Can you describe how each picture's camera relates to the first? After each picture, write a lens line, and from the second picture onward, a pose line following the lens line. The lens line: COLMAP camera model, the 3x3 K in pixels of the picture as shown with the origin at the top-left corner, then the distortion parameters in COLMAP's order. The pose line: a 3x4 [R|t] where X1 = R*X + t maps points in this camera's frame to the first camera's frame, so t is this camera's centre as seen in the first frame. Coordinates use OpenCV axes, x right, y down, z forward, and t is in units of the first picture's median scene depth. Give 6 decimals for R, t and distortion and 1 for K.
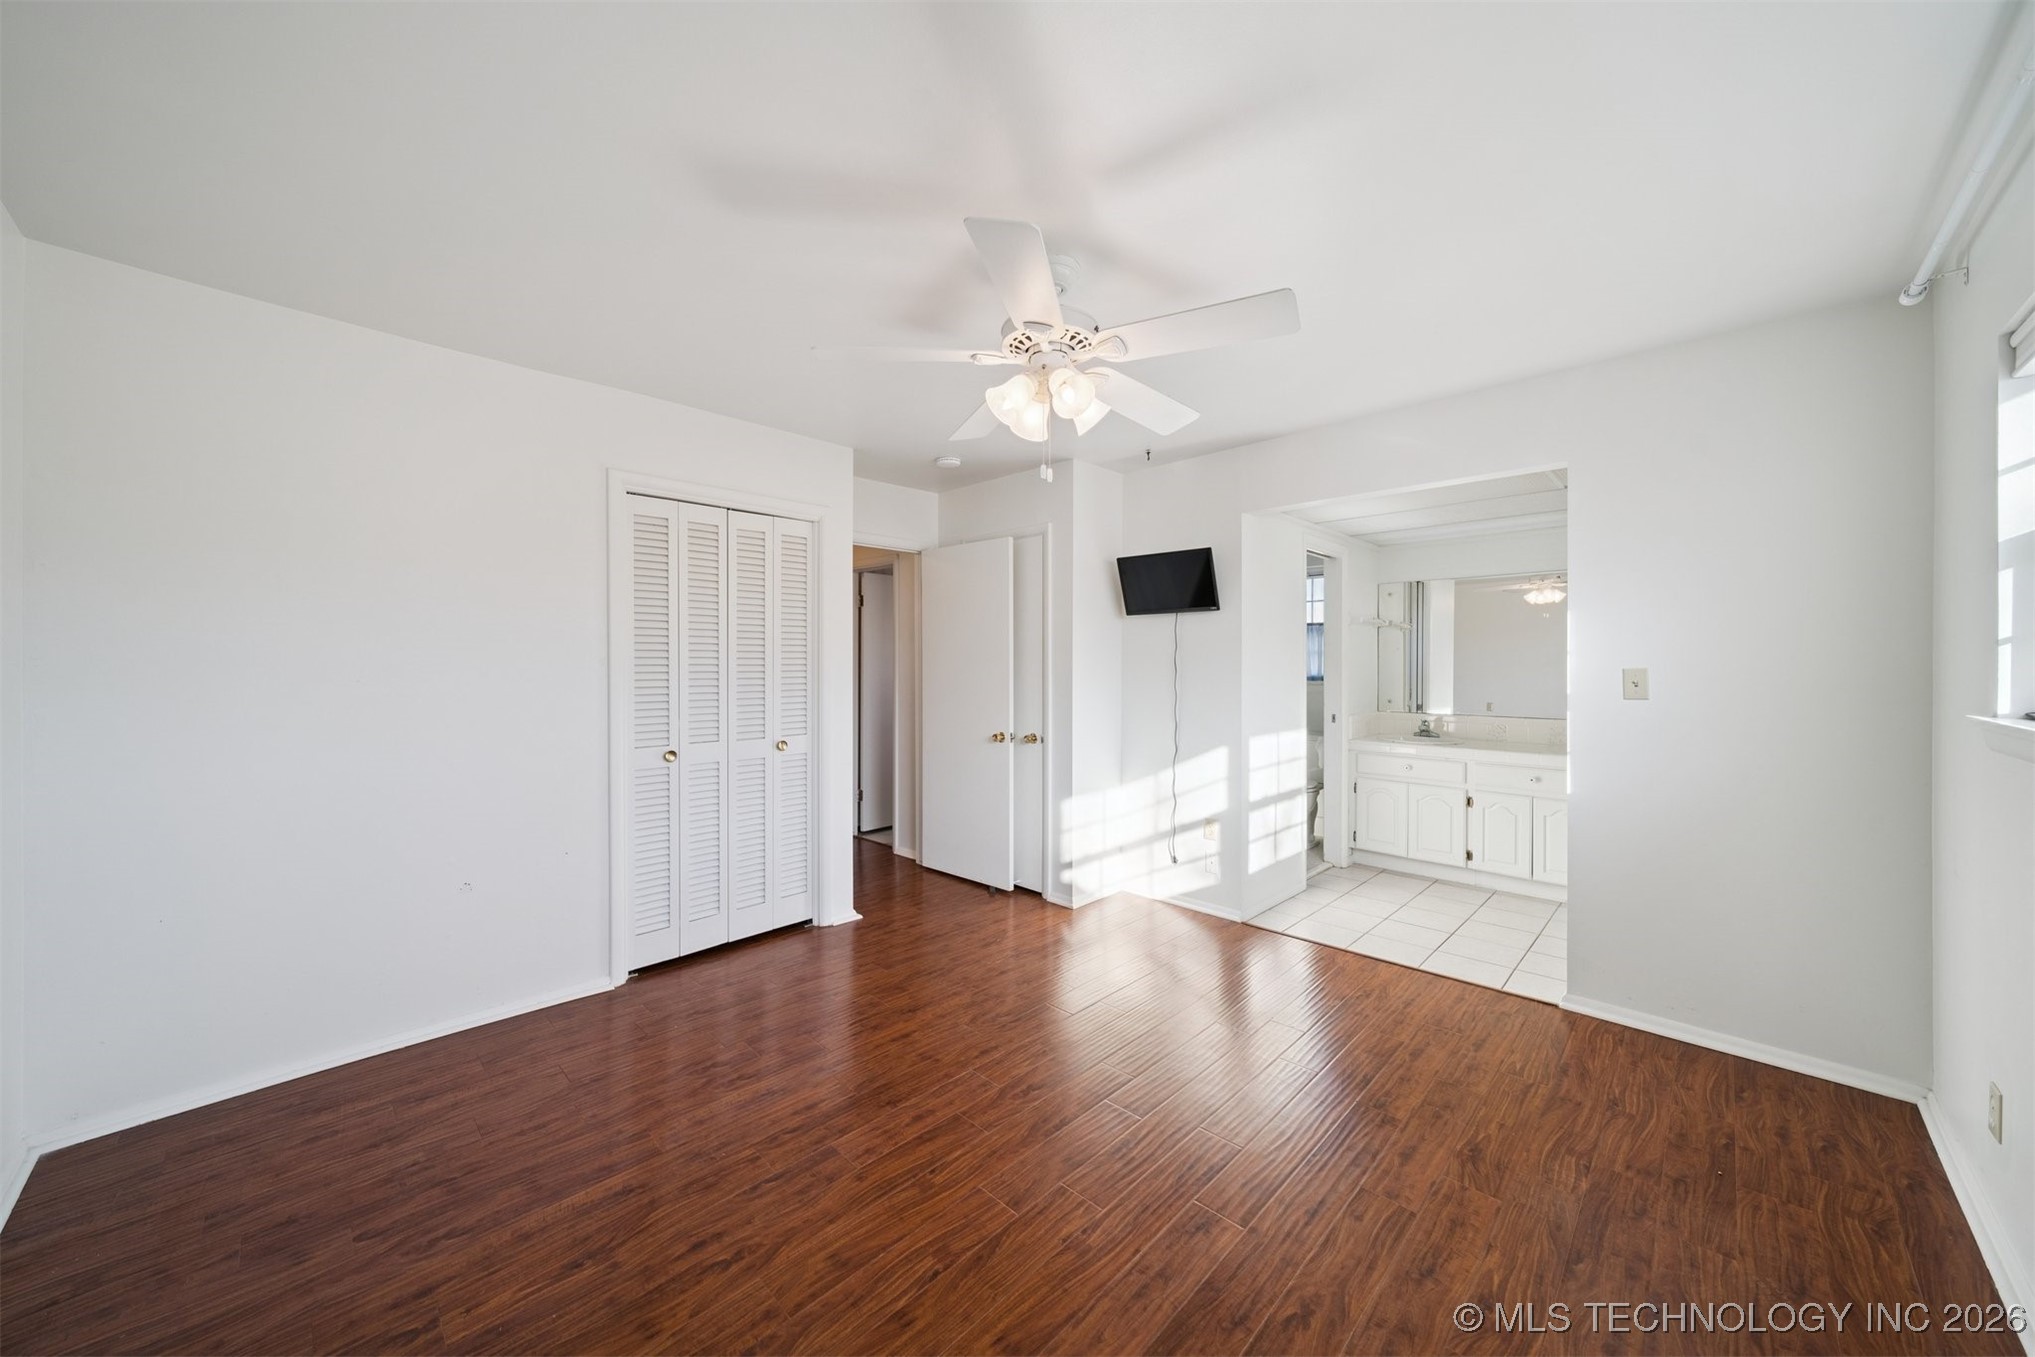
lens RADIAL K [[708.7, 0, 1013.8], [0, 708.7, 654.9], [0, 0, 1]] dist [-0.000956, -0.000126]
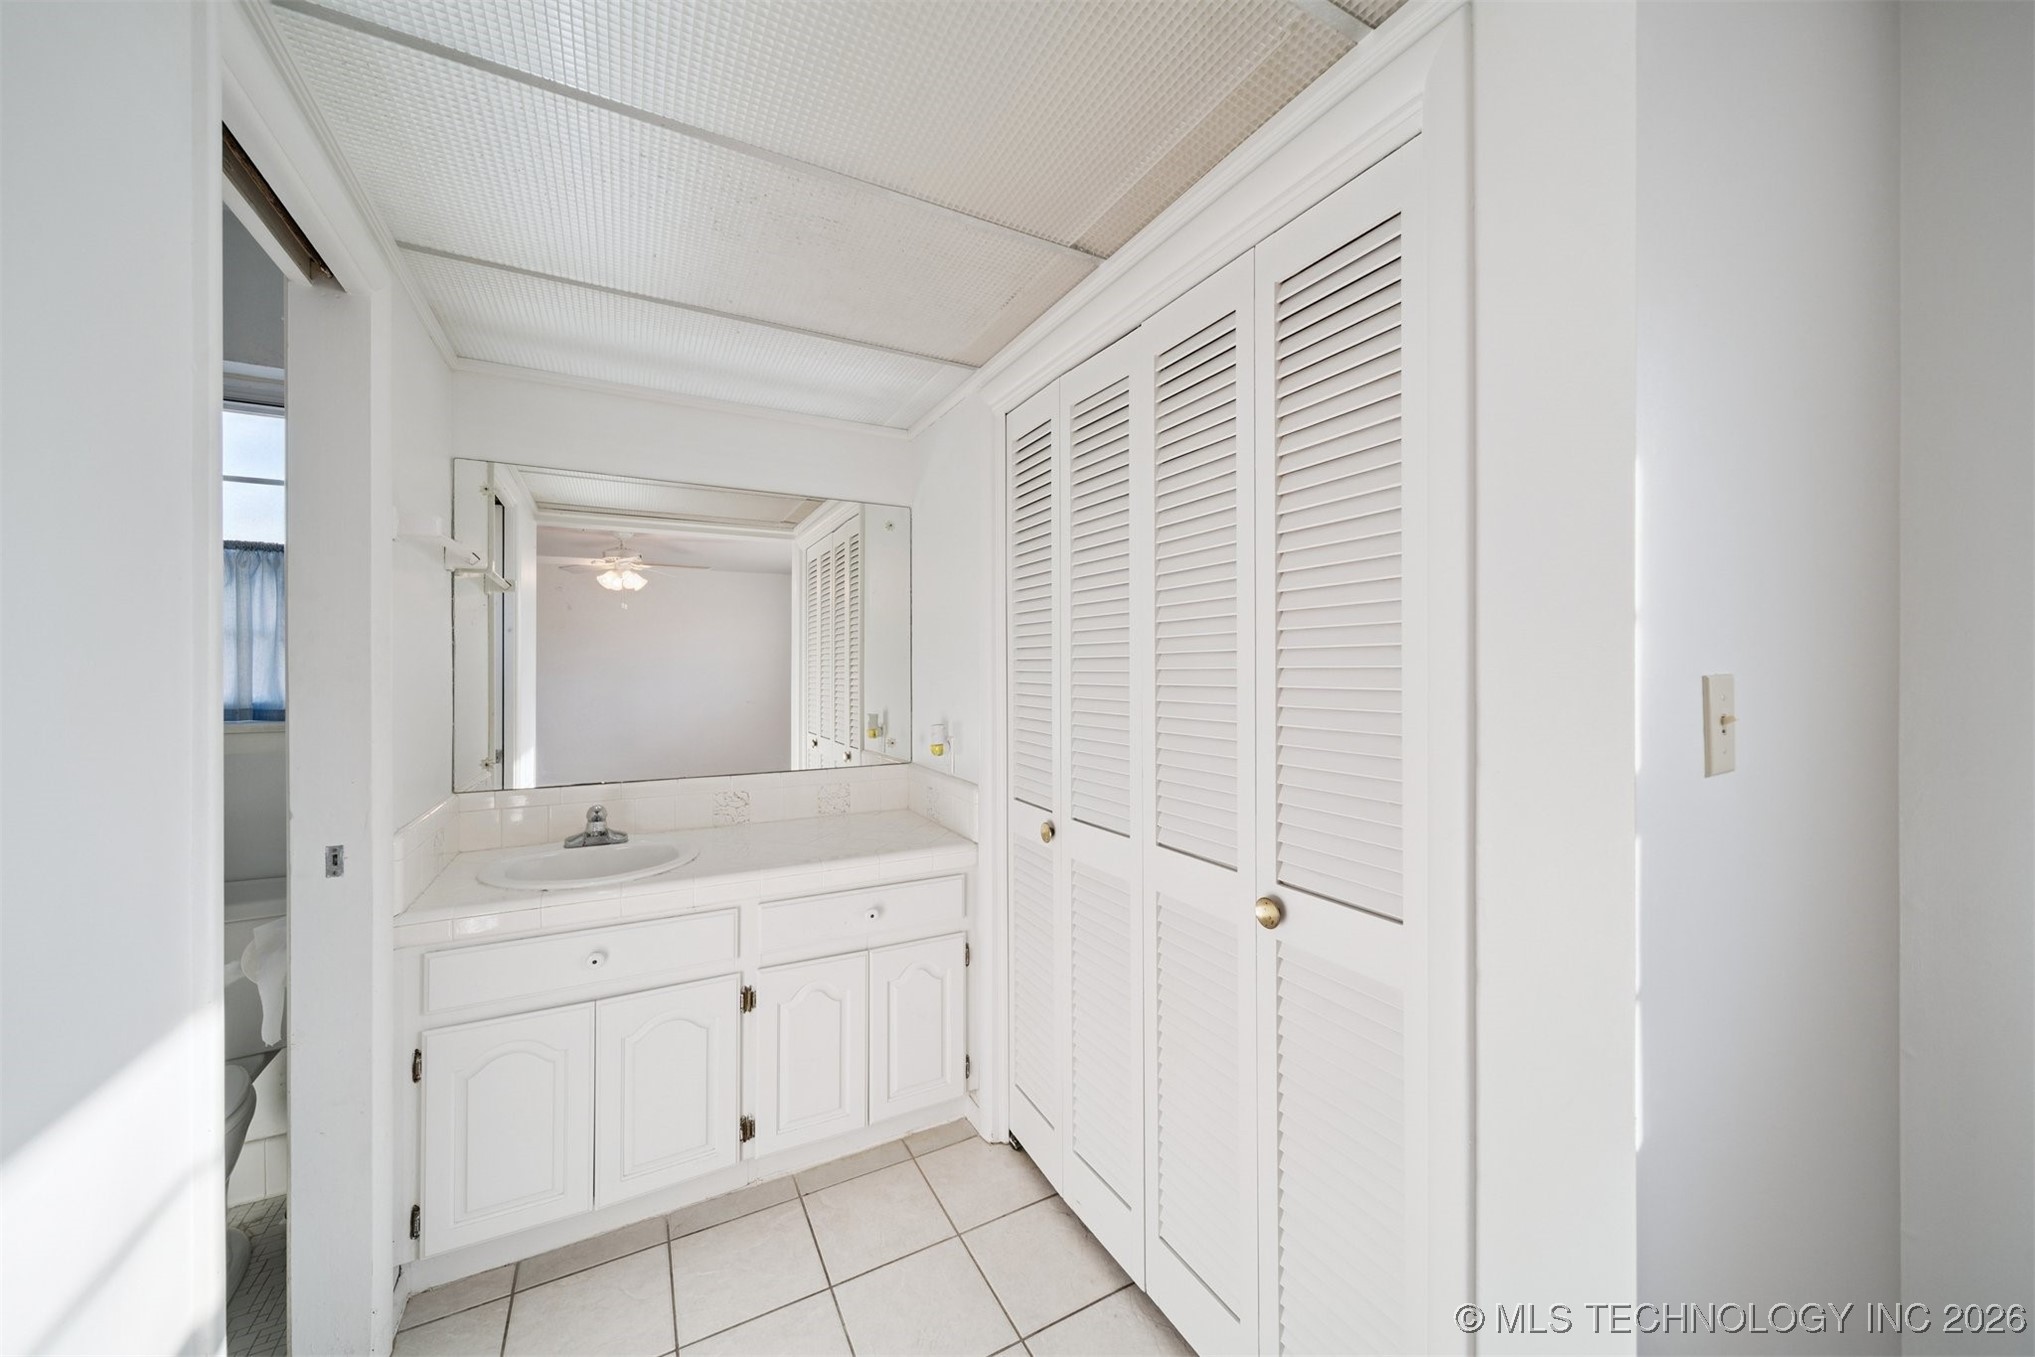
lens RADIAL K [[708.7, 0, 1013.8], [0, 708.7, 654.9], [0, 0, 1]] dist [-0.000956, -0.000126]
pose [[0.356033, -0.005746, 0.934456, 0.557119], [-0.007651, 0.999930, 0.009064, -0.000210], [-0.934442, -0.010377, 0.355964, 1.268033]]
